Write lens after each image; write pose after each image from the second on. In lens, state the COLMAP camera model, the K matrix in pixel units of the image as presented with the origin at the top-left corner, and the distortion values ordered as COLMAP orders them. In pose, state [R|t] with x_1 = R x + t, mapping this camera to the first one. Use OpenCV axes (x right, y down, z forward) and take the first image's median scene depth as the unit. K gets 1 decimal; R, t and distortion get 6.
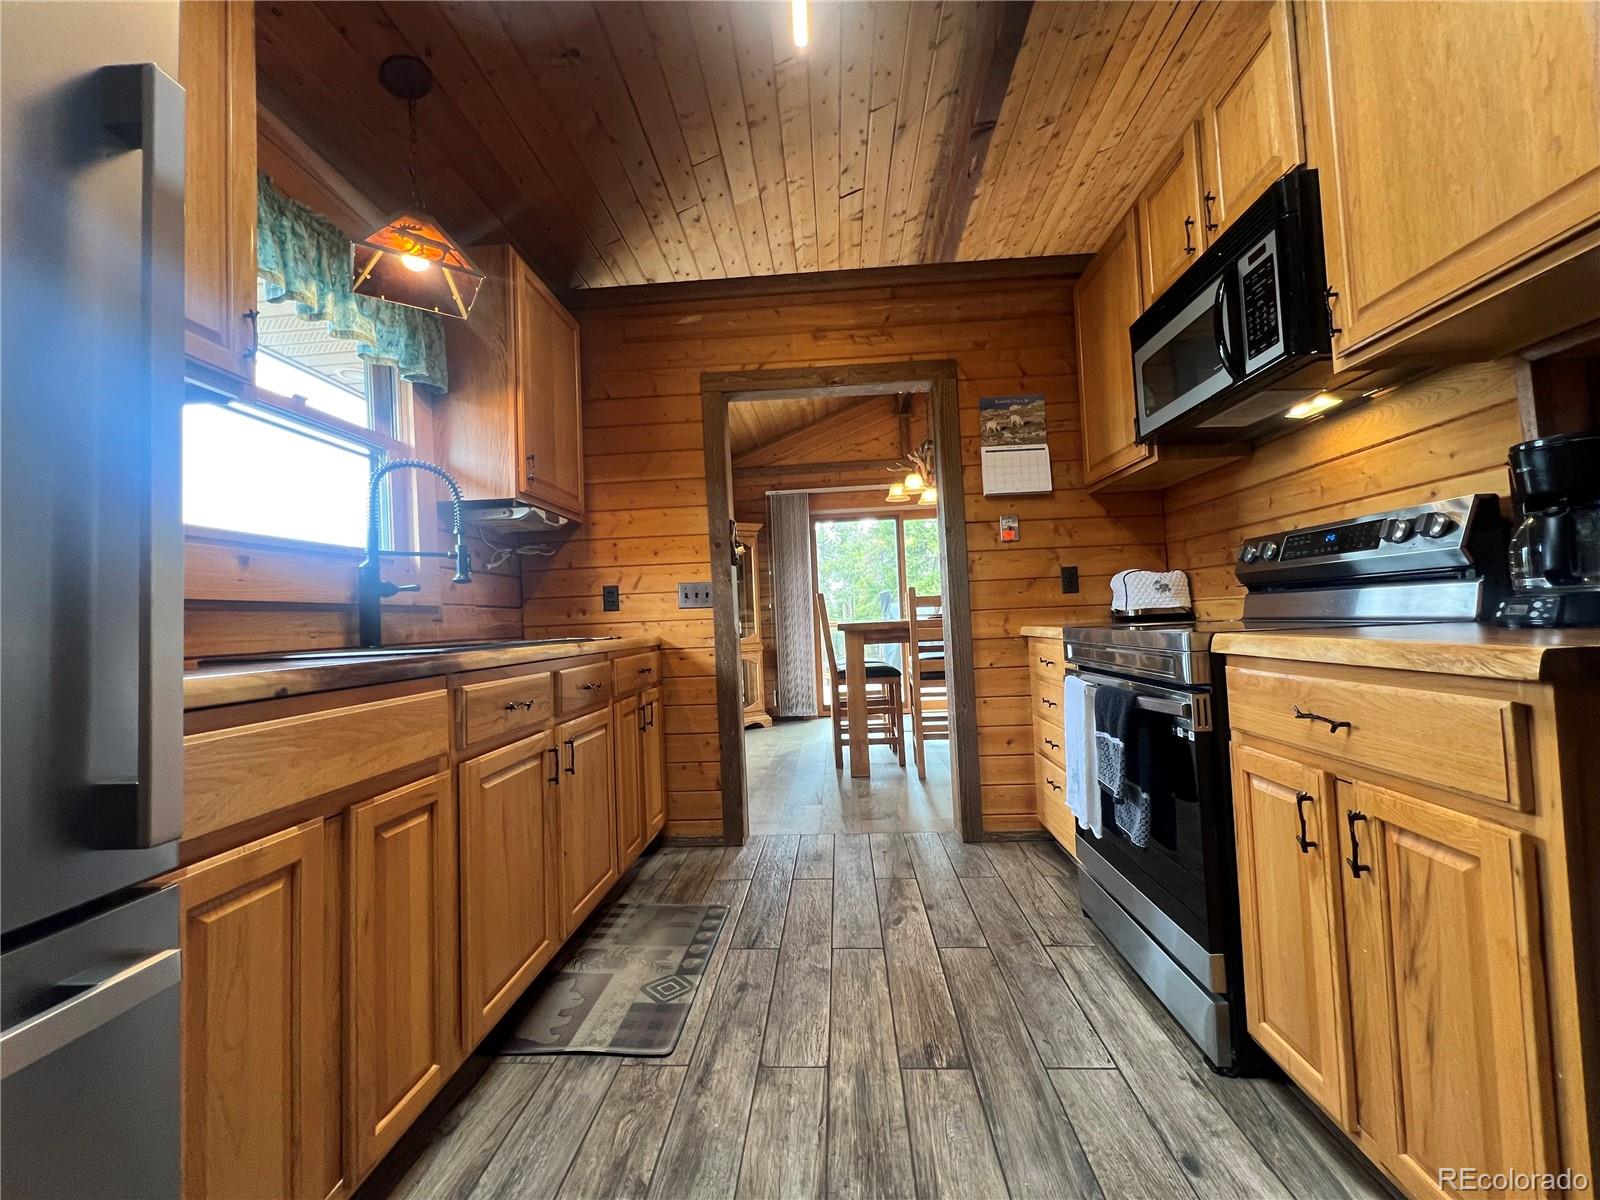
lens RADIAL K [[637.2, 0, 802.8], [0, 637.2, 597.4], [0, 0, 1]] dist [-0.002729, 0.000569]
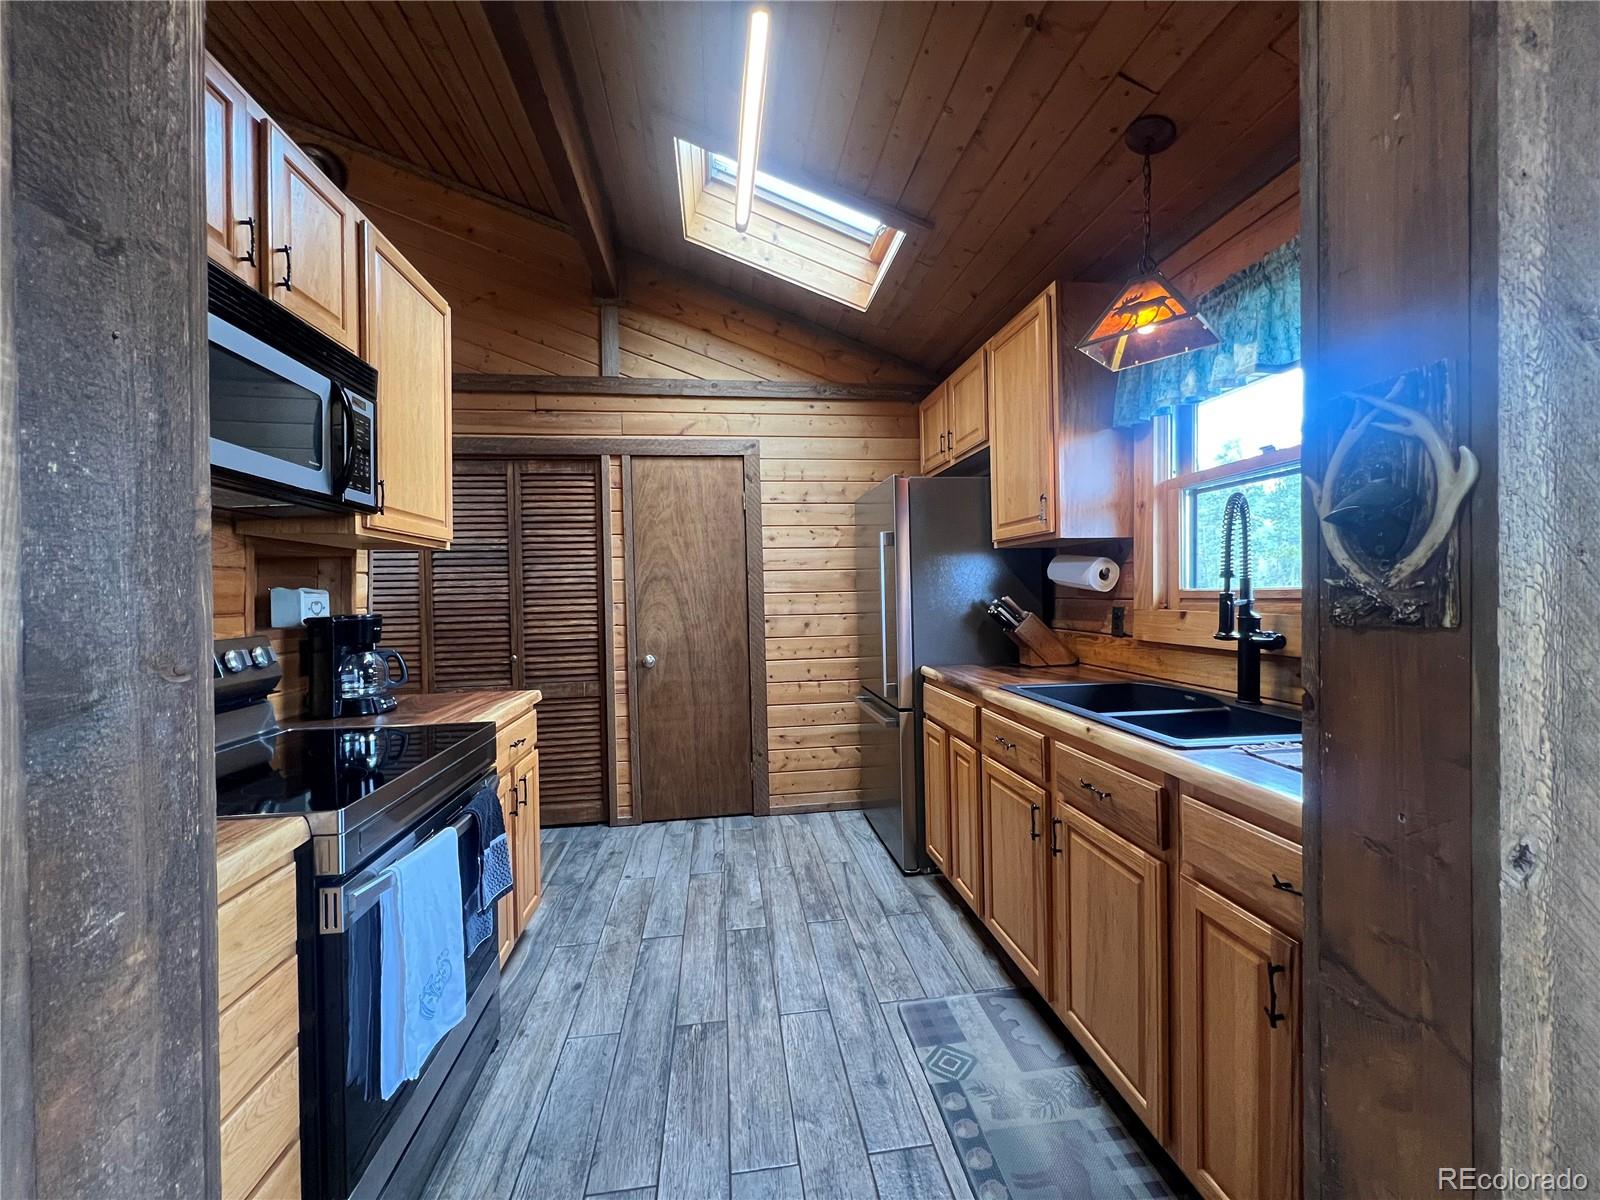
lens RADIAL K [[637.2, 0, 802.8], [0, 637.2, 597.4], [0, 0, 1]] dist [-0.002729, 0.000569]
pose [[-0.980489, 0.062000, -0.186543, 0.148523], [0.066297, 0.997657, -0.016879, -0.107216], [0.185059, -0.028917, -0.982302, 1.854868]]
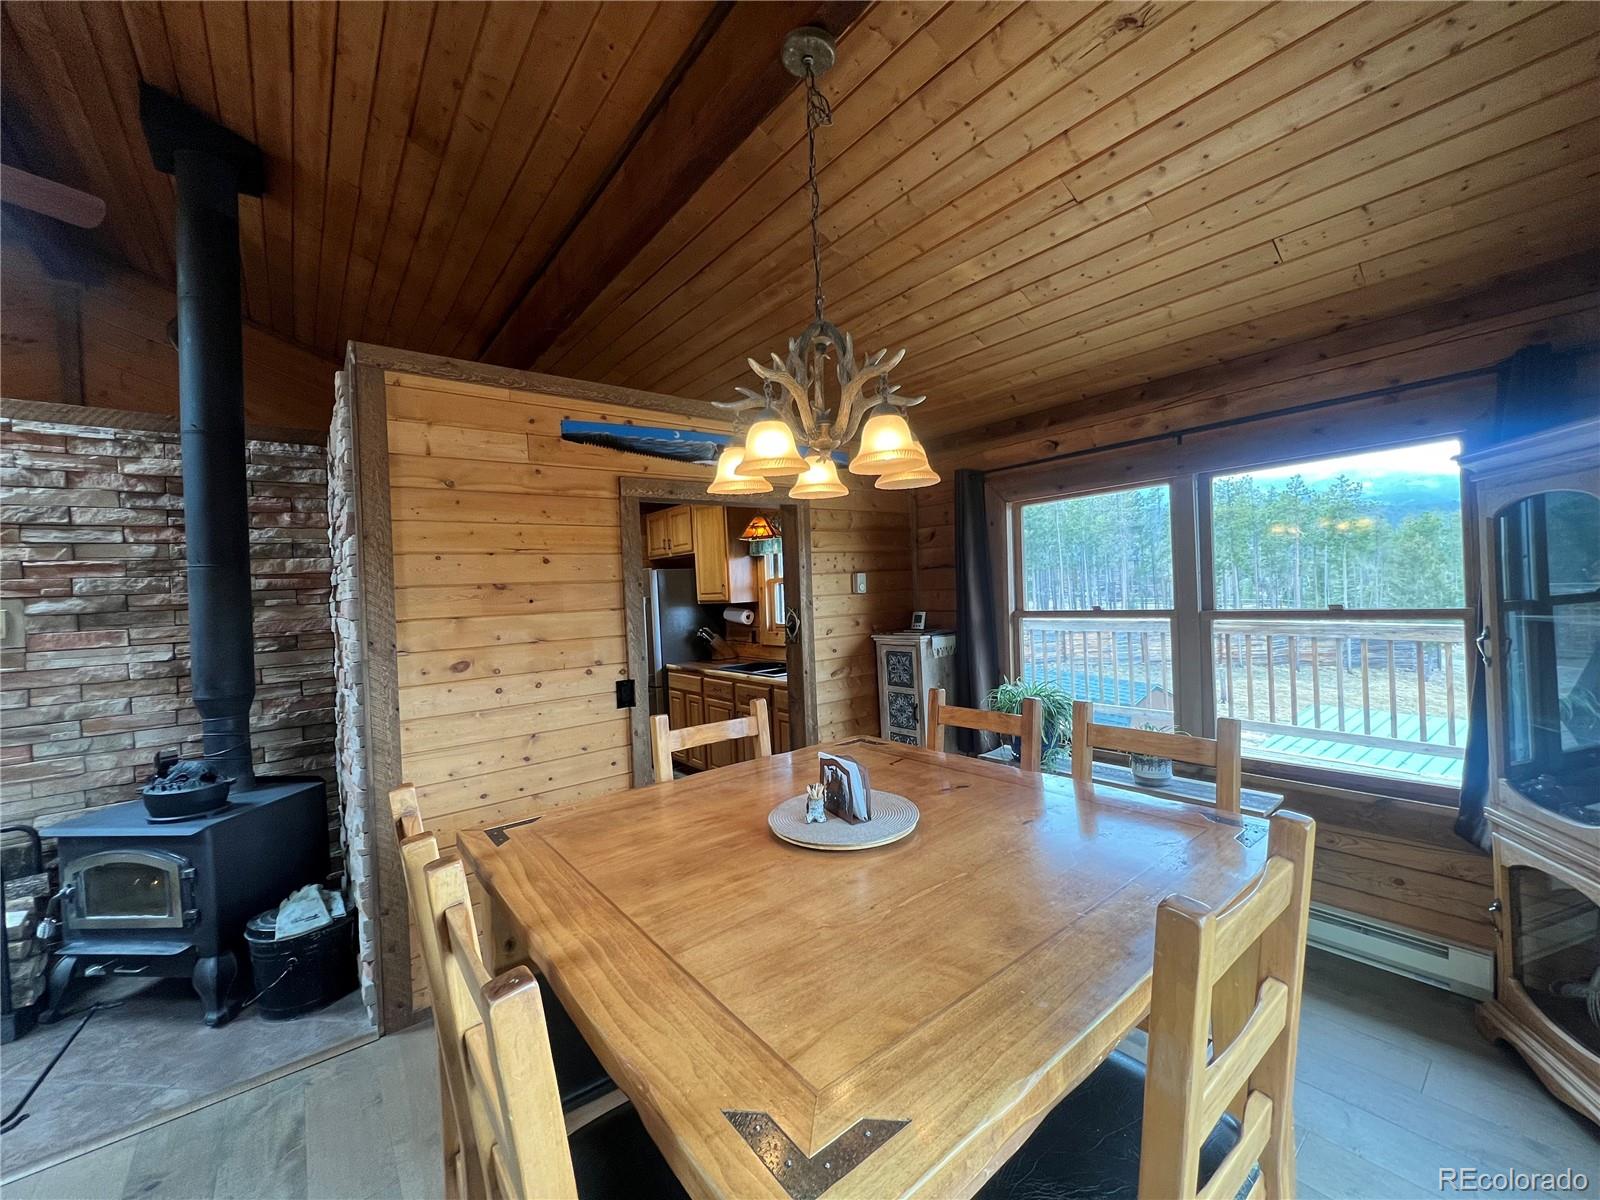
lens RADIAL K [[637.2, 0, 802.8], [0, 637.2, 597.4], [0, 0, 1]] dist [-0.002729, 0.000569]
pose [[-0.737284, 0.084924, -0.670224, 1.146365], [0.100061, 0.994853, 0.015984, -0.253276], [0.668131, -0.055279, -0.741987, 3.139759]]
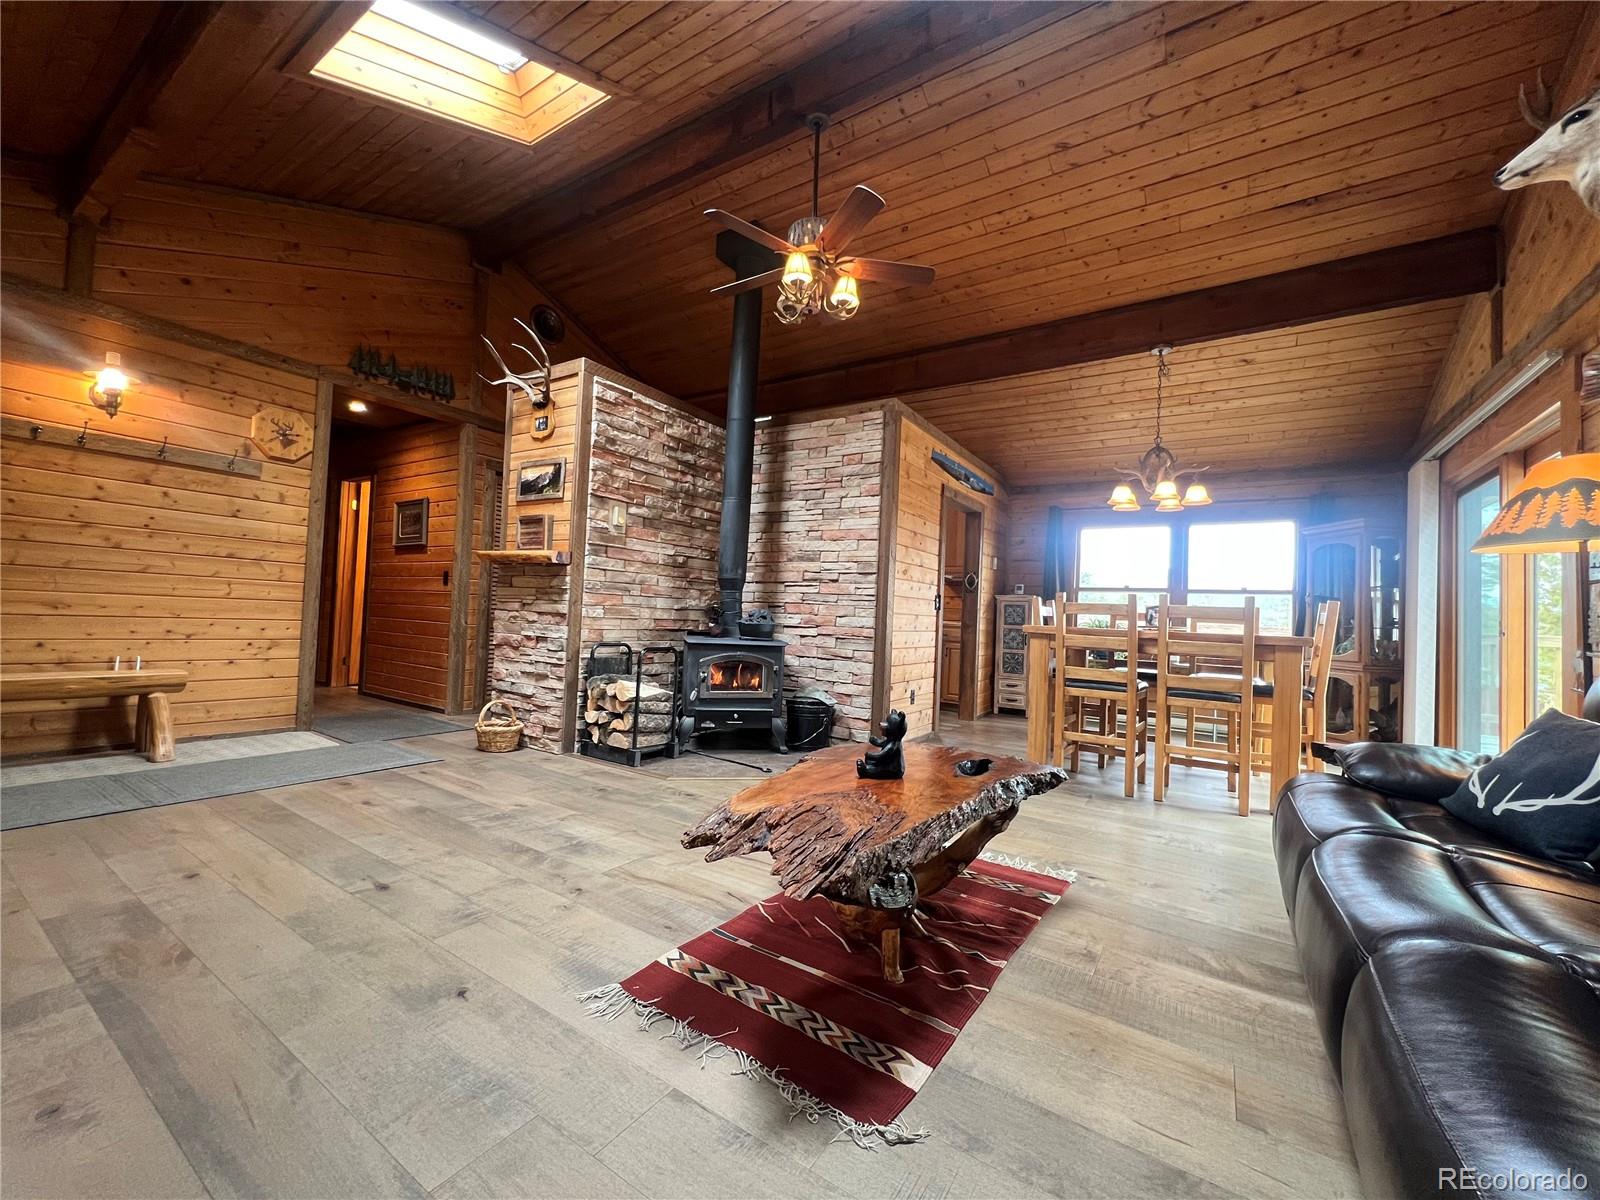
lens RADIAL K [[637.2, 0, 802.8], [0, 637.2, 597.4], [0, 0, 1]] dist [-0.002729, 0.000569]
pose [[-0.495403, -0.002735, -0.868659, 3.278499], [0.005344, 0.999967, -0.006196, -0.036303], [0.868647, -0.007712, -0.495372, 2.532884]]
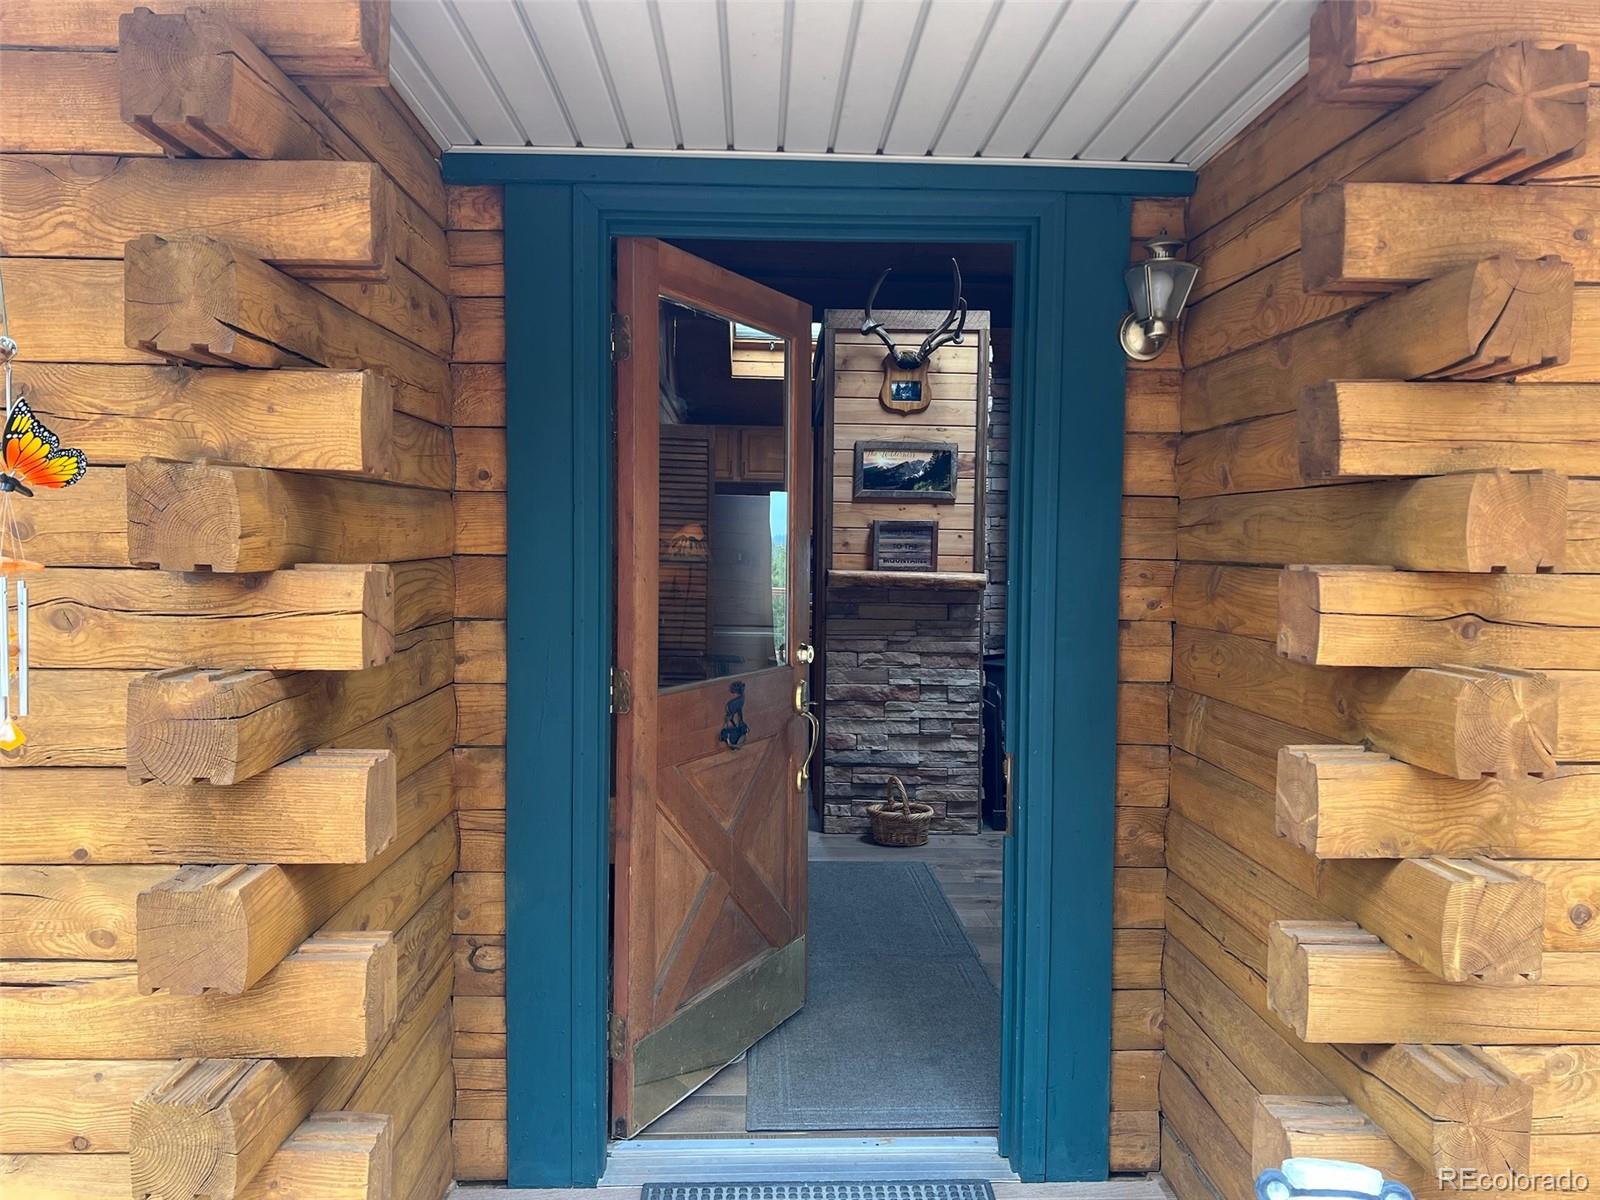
lens RADIAL K [[1223.4, 0, 800.0], [0, 1223.4, 600.0], [0, 0, 1]] dist [0.167031, 0.000023]
pose [[0.089130, 0.090207, -0.991927, 4.977761], [0.012493, 0.995711, 0.091674, -0.449769], [0.995942, -0.020563, 0.087621, -0.053567]]
